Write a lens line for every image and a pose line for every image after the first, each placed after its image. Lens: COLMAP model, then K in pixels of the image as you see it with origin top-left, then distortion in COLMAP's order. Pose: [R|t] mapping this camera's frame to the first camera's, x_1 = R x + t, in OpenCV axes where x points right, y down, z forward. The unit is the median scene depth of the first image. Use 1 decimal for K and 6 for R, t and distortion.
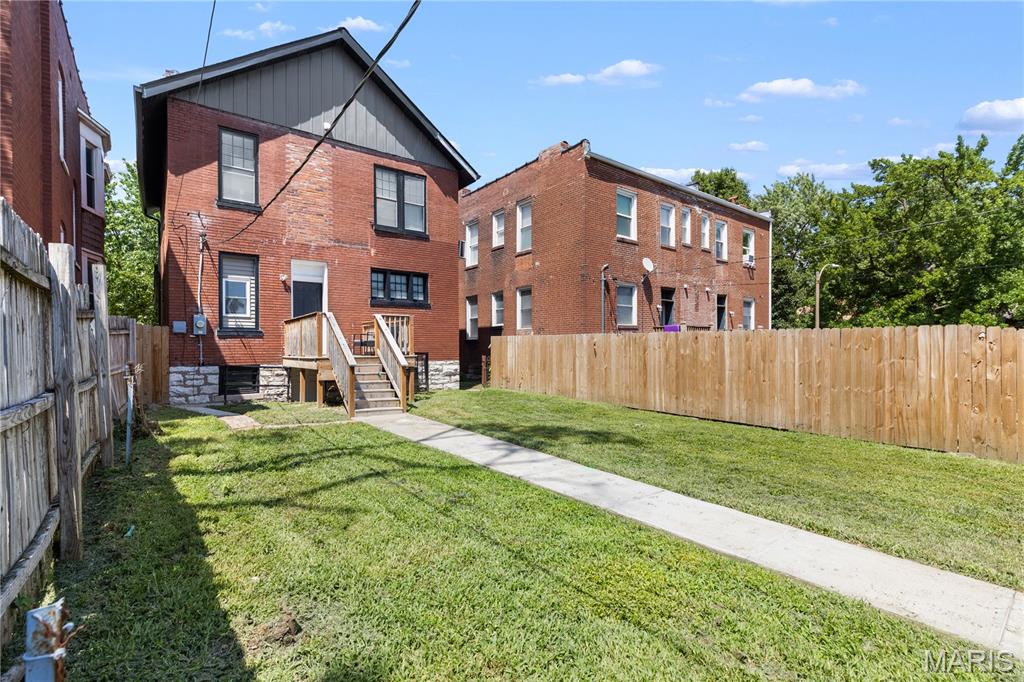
lens RADIAL K [[477.2, 0, 509.6], [0, 477.2, 364.9], [0, 0, 1]] dist [-0.001201, -0.001000]
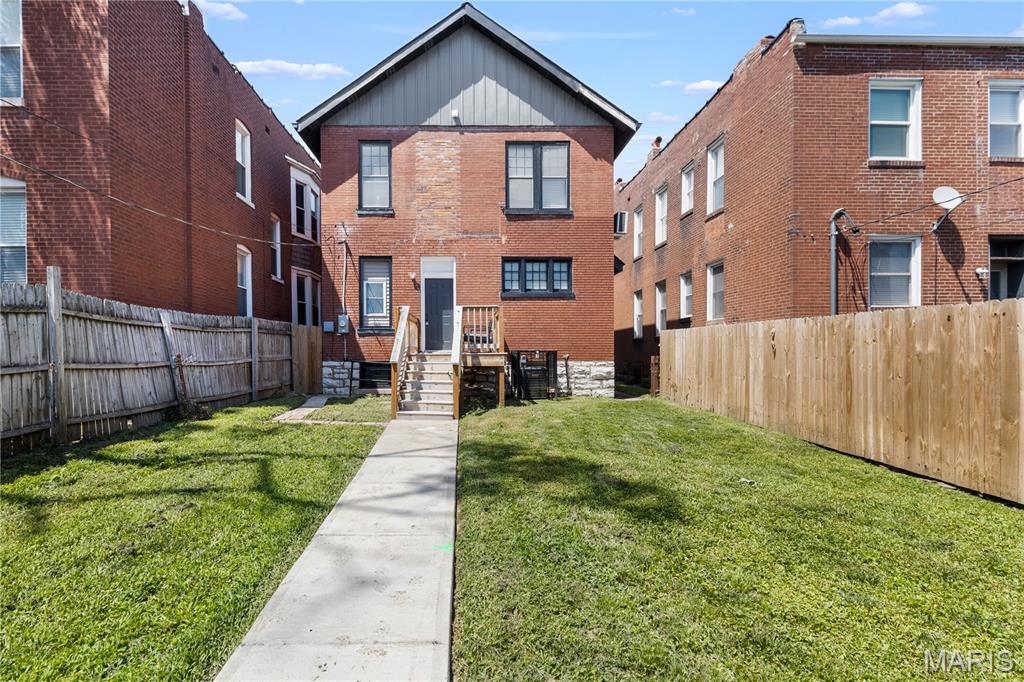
lens RADIAL K [[477.2, 0, 509.6], [0, 477.2, 364.9], [0, 0, 1]] dist [-0.001201, -0.001000]
pose [[0.793601, 0.019864, -0.608115, 0.272195], [-0.024228, 0.999706, 0.001037, 0.000095], [0.607956, 0.013911, 0.793849, 0.287276]]
